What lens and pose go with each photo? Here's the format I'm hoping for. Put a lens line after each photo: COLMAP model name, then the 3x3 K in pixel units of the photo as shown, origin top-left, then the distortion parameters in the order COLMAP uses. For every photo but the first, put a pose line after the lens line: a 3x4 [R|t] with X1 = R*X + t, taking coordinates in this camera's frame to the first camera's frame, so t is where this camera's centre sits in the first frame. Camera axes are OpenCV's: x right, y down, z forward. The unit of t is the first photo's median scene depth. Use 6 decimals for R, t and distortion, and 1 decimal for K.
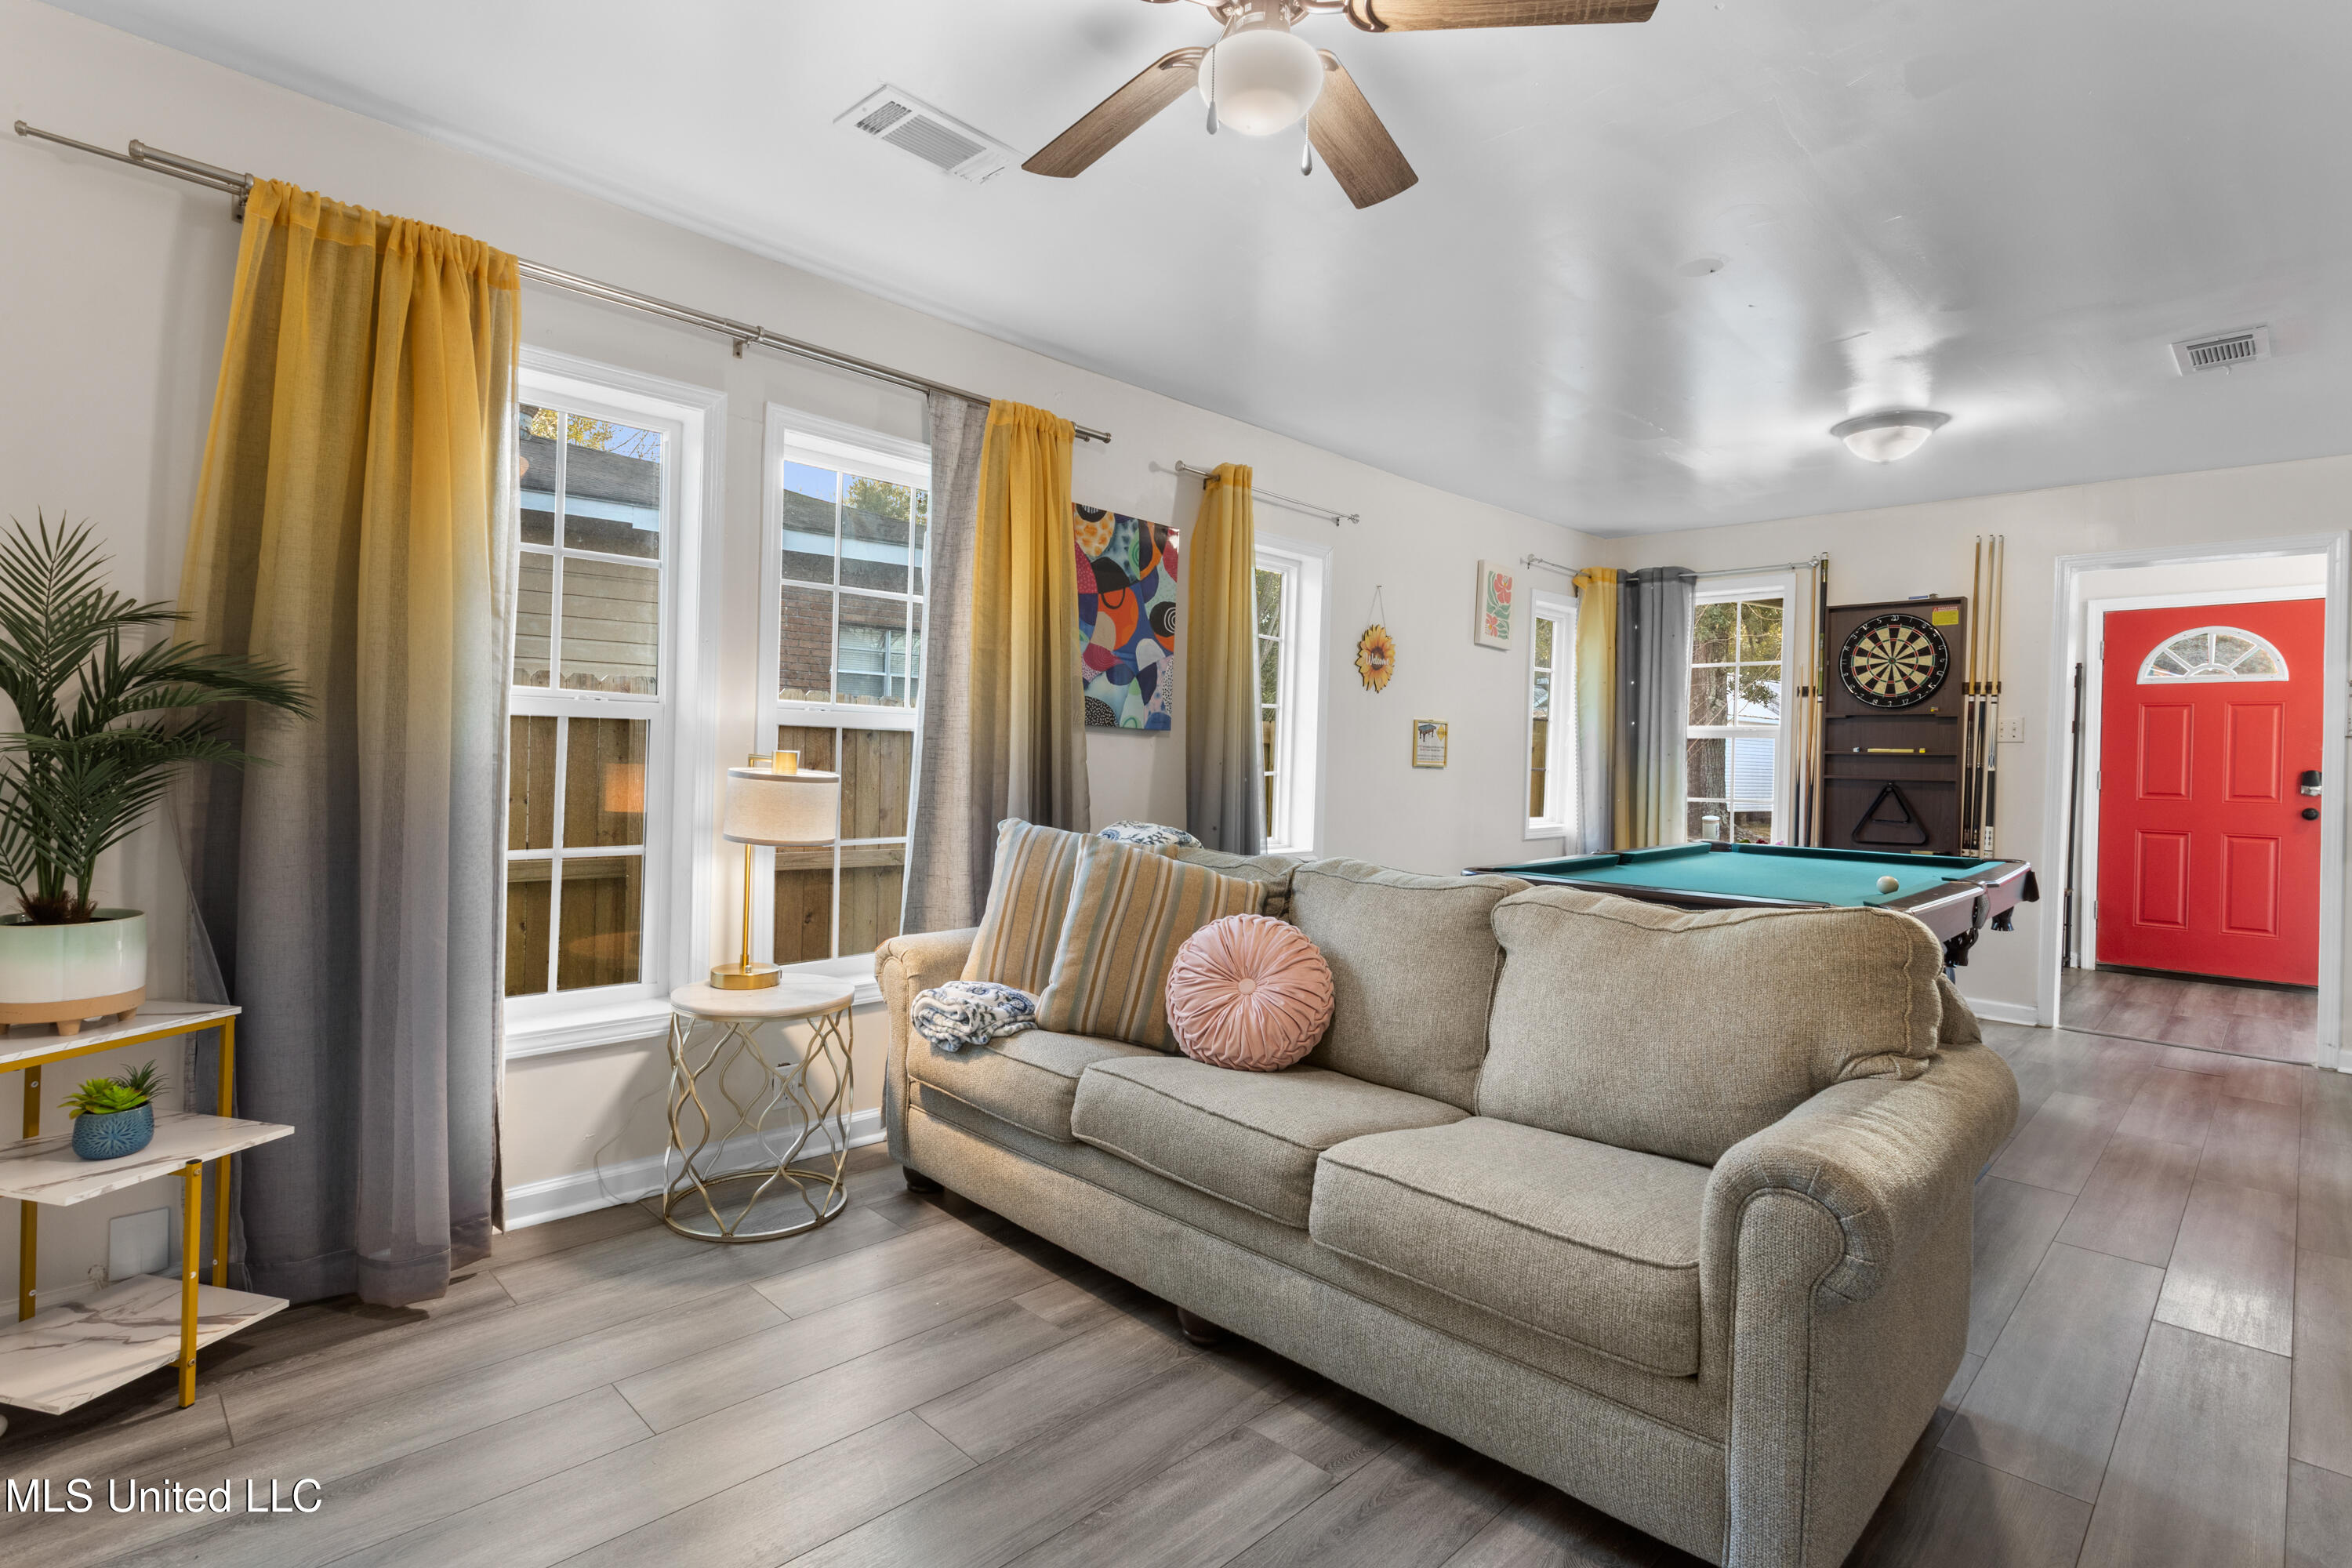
lens RADIAL K [[1122.1, 0, 1176.2], [0, 1122.1, 756.5], [0, 0, 1]] dist [0.012749, -0.000738]
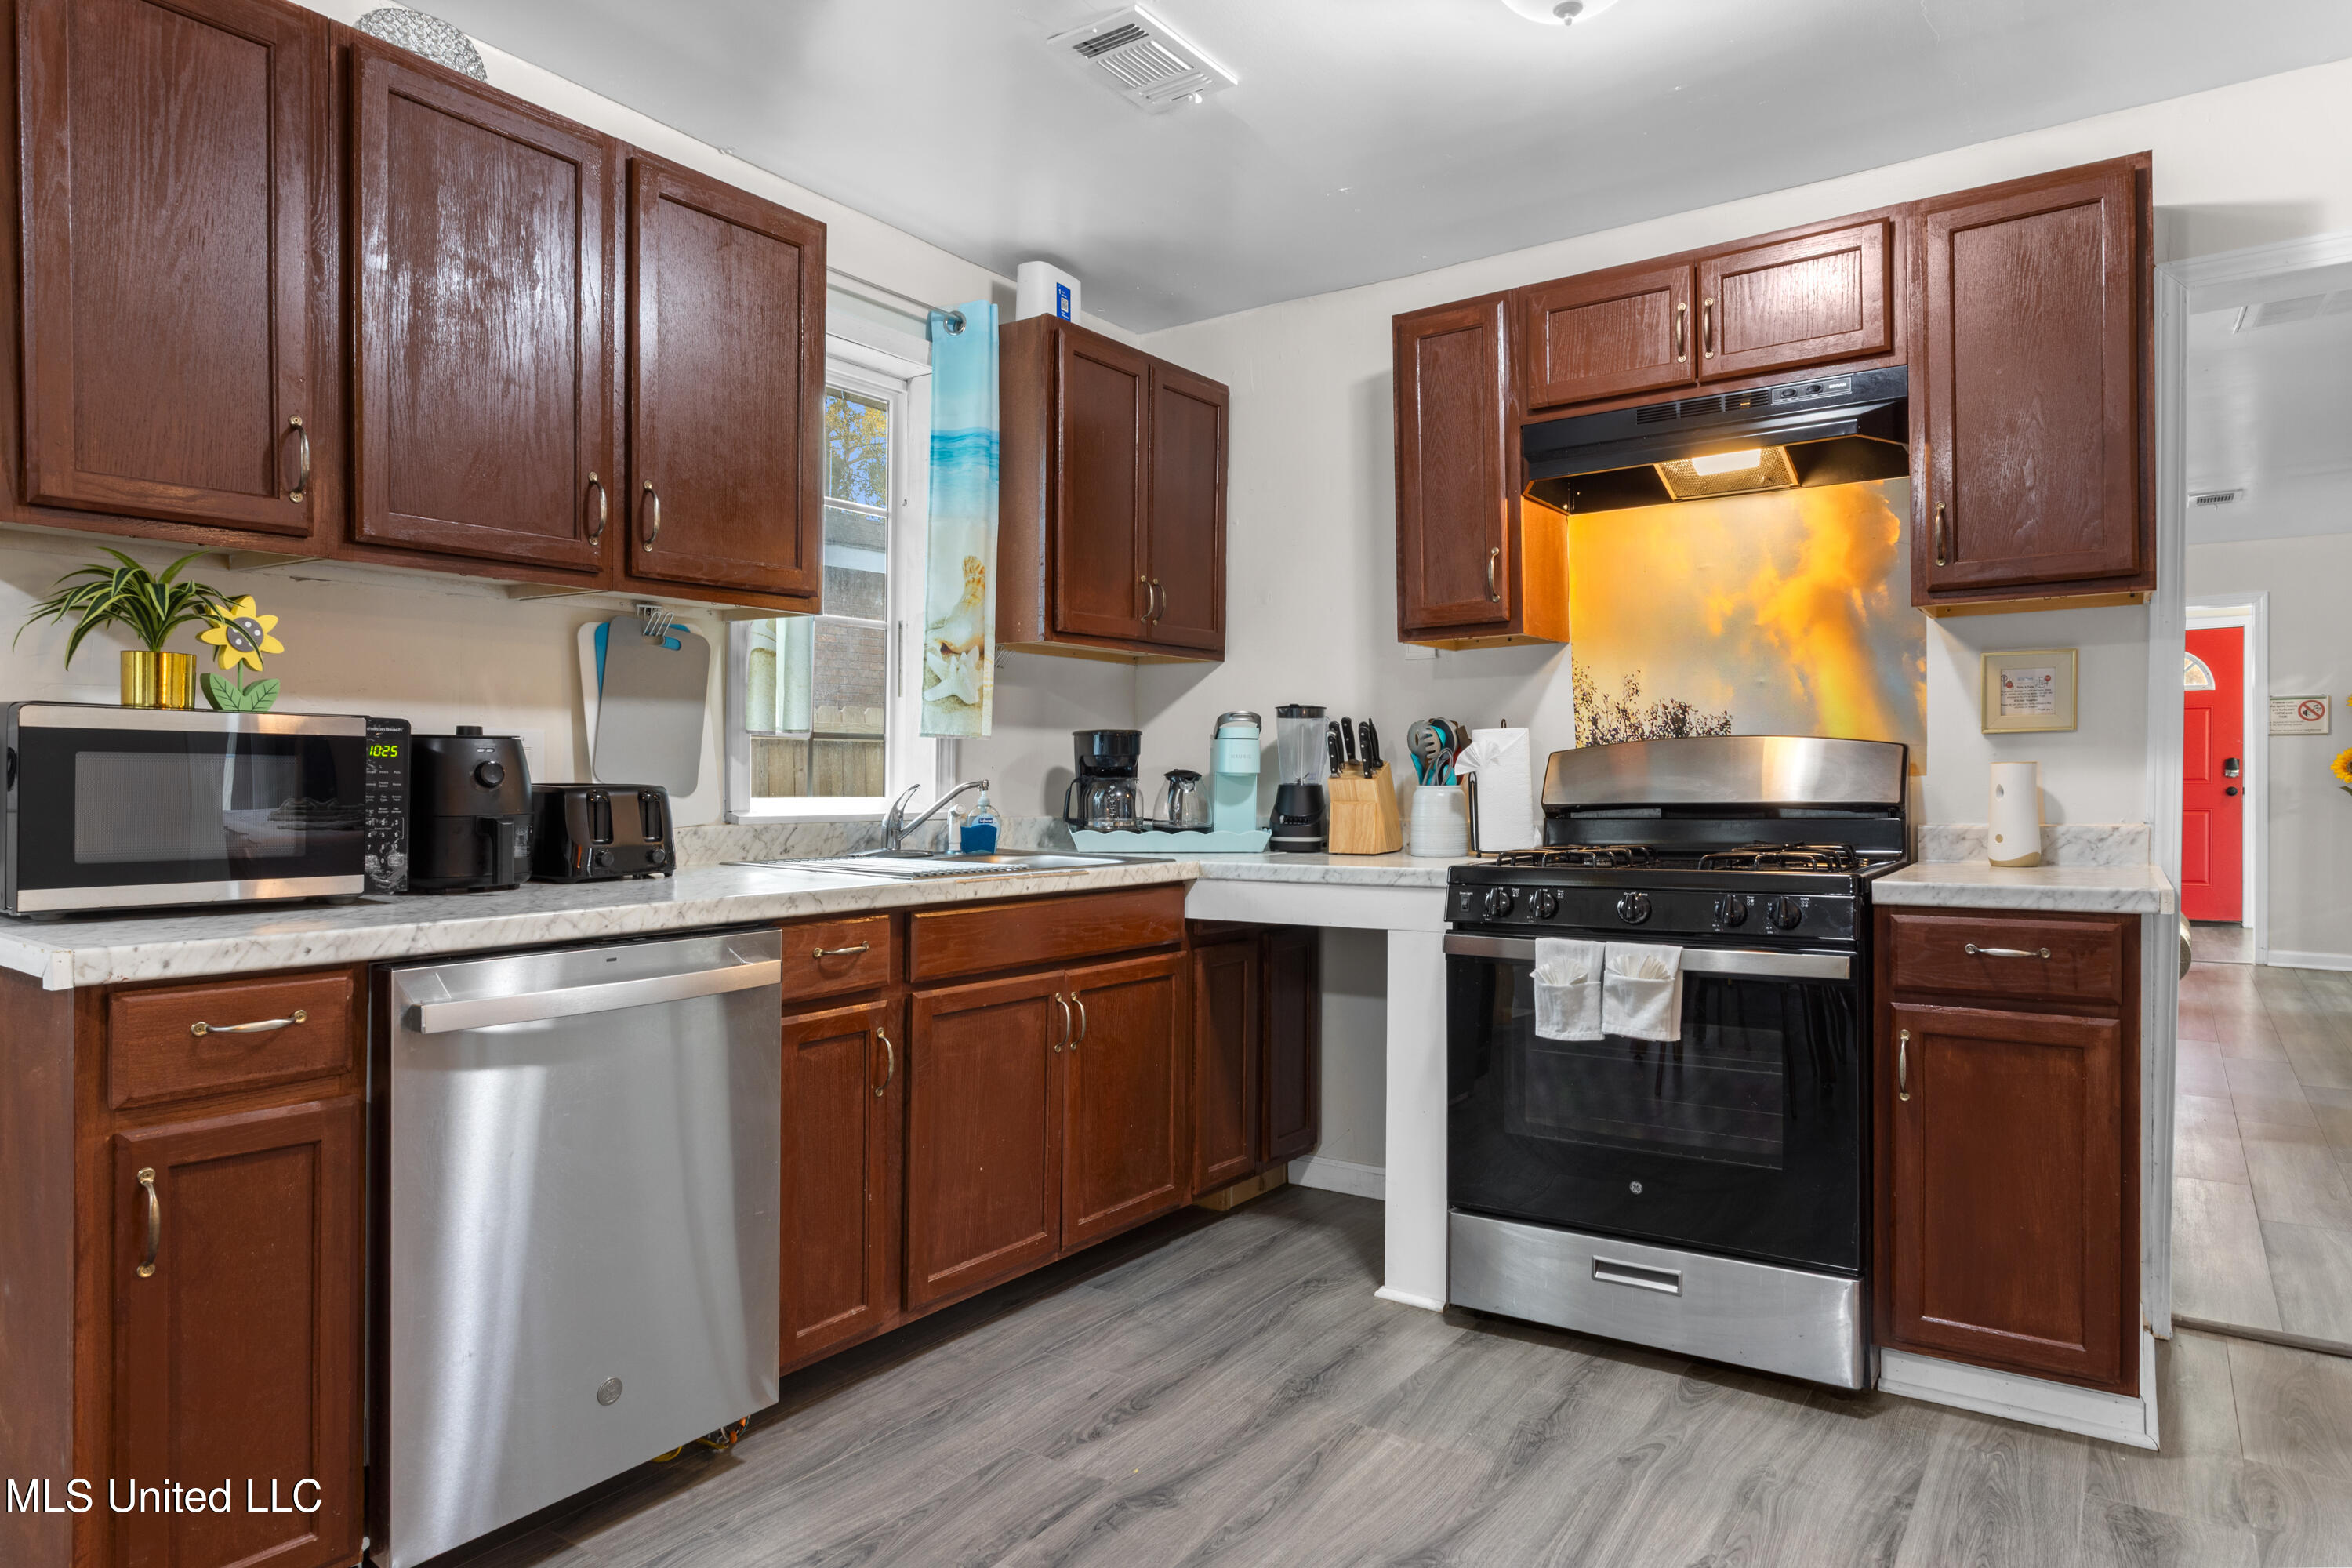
lens RADIAL K [[1403.5, 0, 1165.8], [0, 1403.5, 793.2], [0, 0, 1]] dist [-0.004393, 0.003946]
pose [[0.984135, -0.031976, 0.174513, -1.159577], [0.029355, 0.999414, 0.017581, -0.026933], [-0.174973, -0.012179, 0.984498, -0.886982]]
